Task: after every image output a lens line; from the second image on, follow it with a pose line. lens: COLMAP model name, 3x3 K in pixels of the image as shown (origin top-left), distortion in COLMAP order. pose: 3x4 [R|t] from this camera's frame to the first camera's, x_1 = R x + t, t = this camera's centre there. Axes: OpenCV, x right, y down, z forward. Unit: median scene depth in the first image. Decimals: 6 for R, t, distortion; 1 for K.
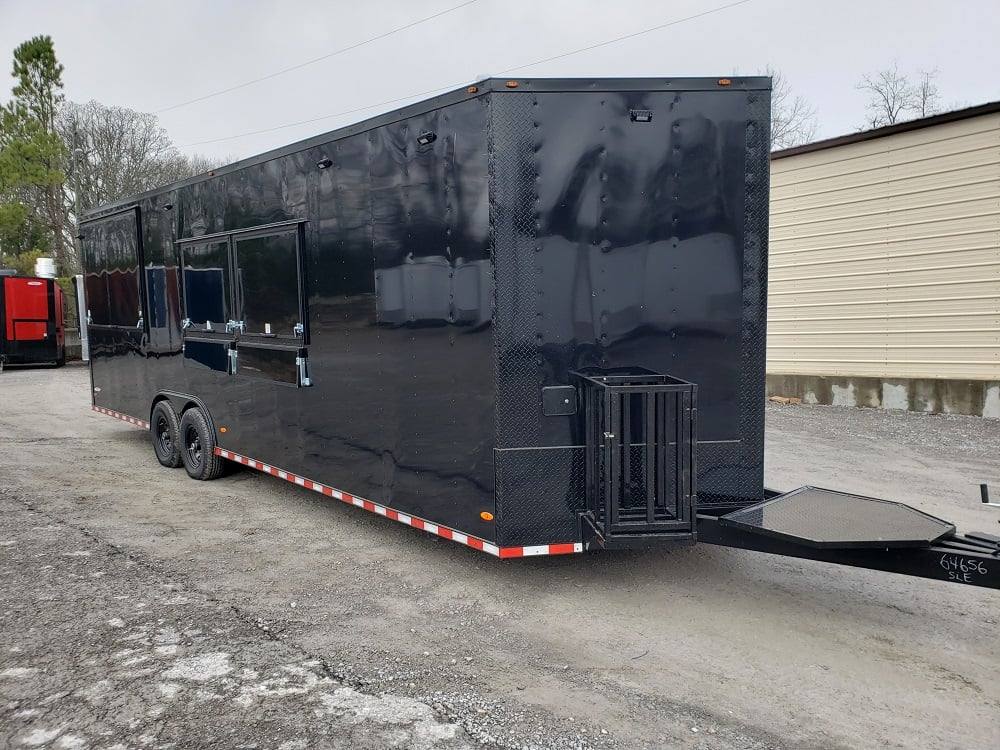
lens RADIAL K [[787.9, 0, 502.7], [0, 787.9, 378.0], [0, 0, 1]] dist [0.028349, -0.010652]
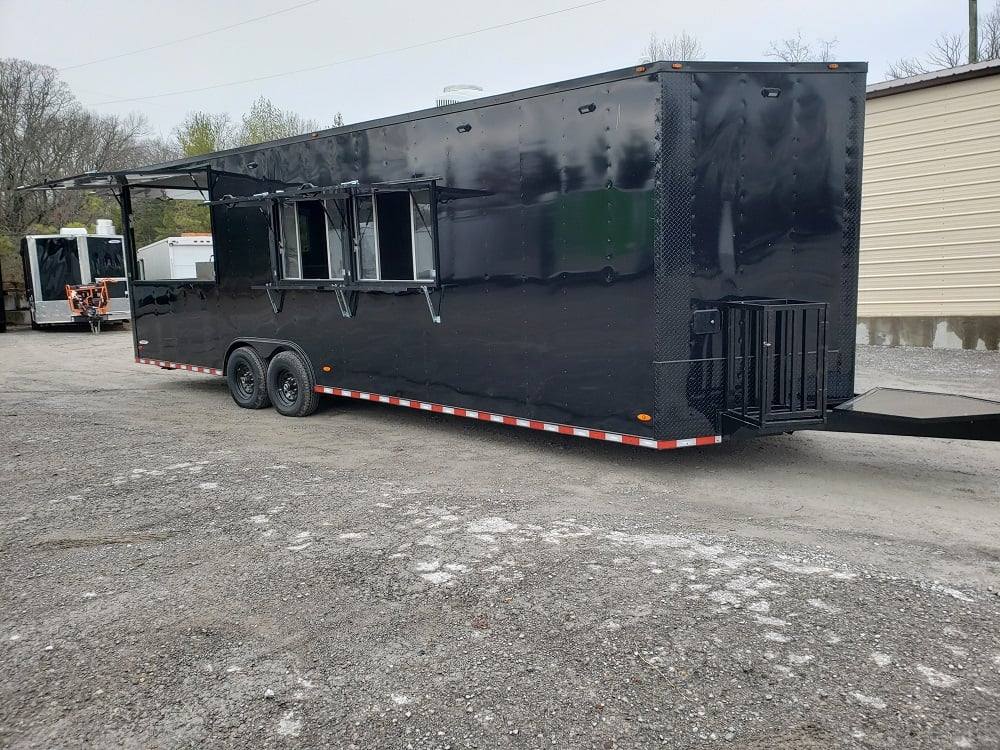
lens RADIAL K [[787.9, 0, 494.4], [0, 787.9, 368.6], [0, 0, 1]] dist [0.028349, -0.010652]
pose [[0.993247, -0.027424, 0.112728, -0.398055], [0.023270, 0.999007, 0.038001, 0.046819], [-0.113658, -0.035121, 0.992899, -0.205962]]
